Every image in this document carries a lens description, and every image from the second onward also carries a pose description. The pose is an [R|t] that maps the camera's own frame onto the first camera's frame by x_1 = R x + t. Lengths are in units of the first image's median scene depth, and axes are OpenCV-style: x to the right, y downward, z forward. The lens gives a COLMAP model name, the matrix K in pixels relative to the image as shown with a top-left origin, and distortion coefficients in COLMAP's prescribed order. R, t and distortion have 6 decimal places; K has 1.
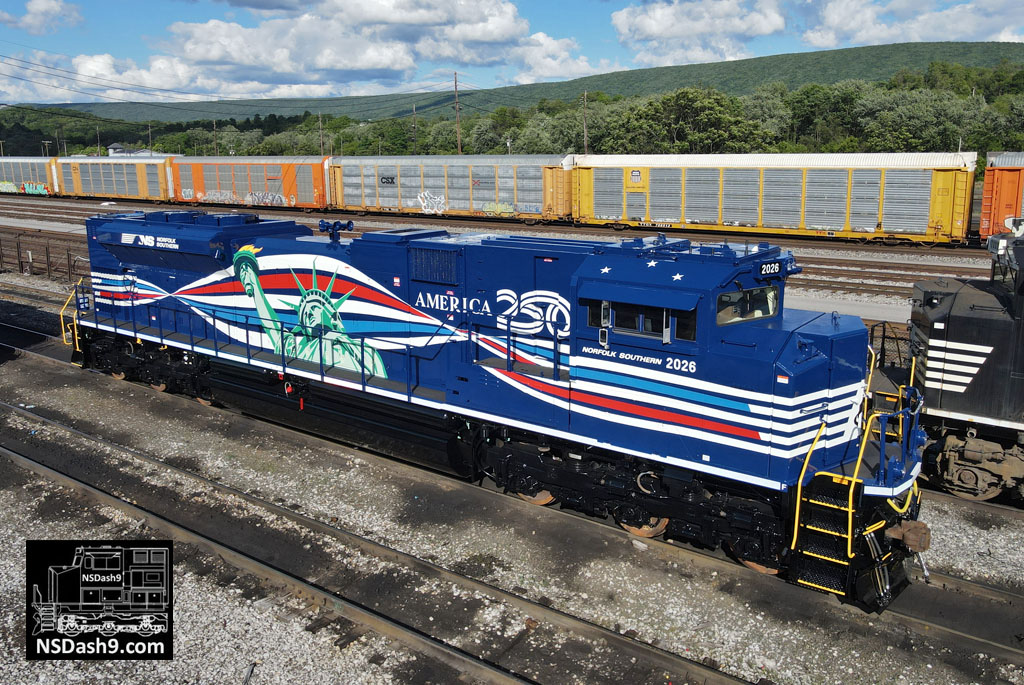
lens RADIAL K [[805.6, 0, 513.0], [0, 805.6, 306.8], [0, 0, 1]] dist [-0.002015, 0.035200]
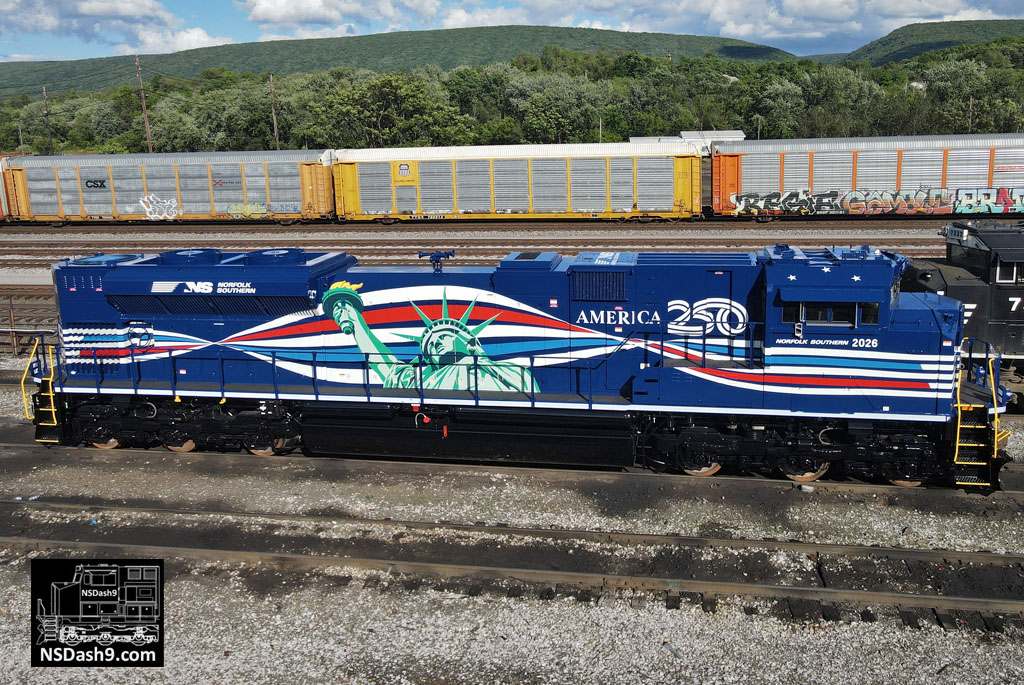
lens RADIAL K [[845.2, 0, 524.5], [0, 845.2, 273.0], [0, 0, 1]] dist [-0.013171, 0.066109]
pose [[0.899382, -0.093112, 0.427132, -0.599544], [0.102704, 0.994712, 0.000585, -0.069195], [-0.424927, 0.043342, 0.904189, -0.027268]]
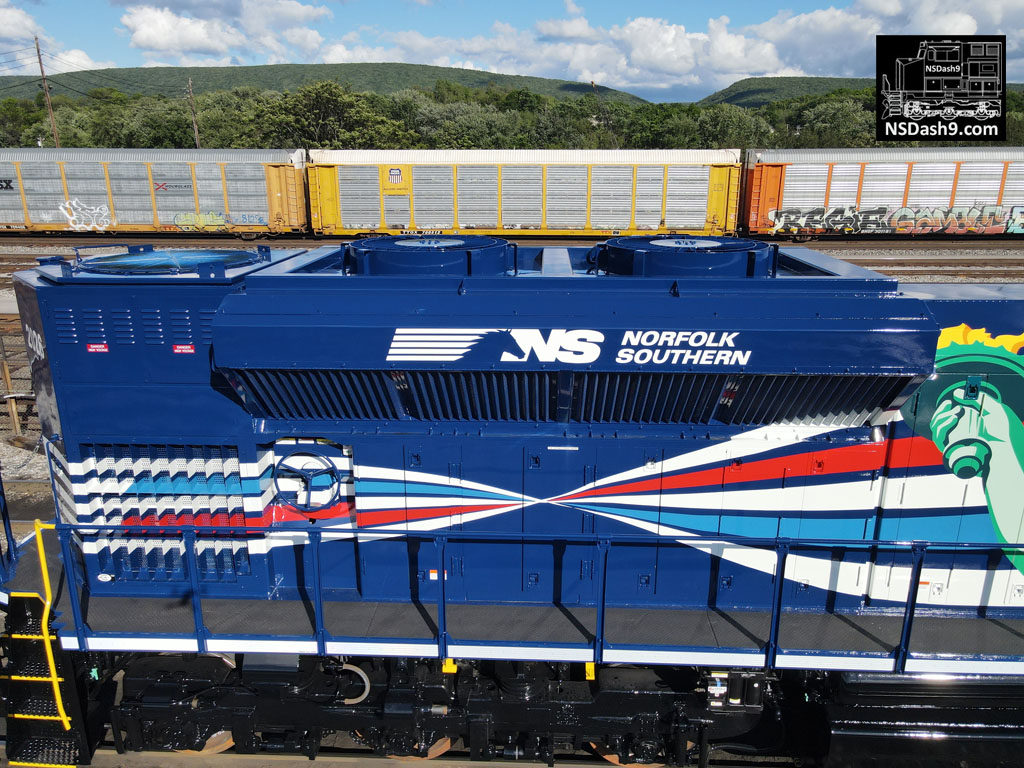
lens RADIAL K [[747.1, 0, 512.3], [0, 747.1, 379.3], [0, 0, 1]] dist [0.010973, 0.012993]
pose [[0.832246, -0.150385, 0.533620, -0.689820], [0.099186, 0.987367, 0.123568, -0.118786], [-0.545462, -0.049911, 0.836648, 0.889654]]
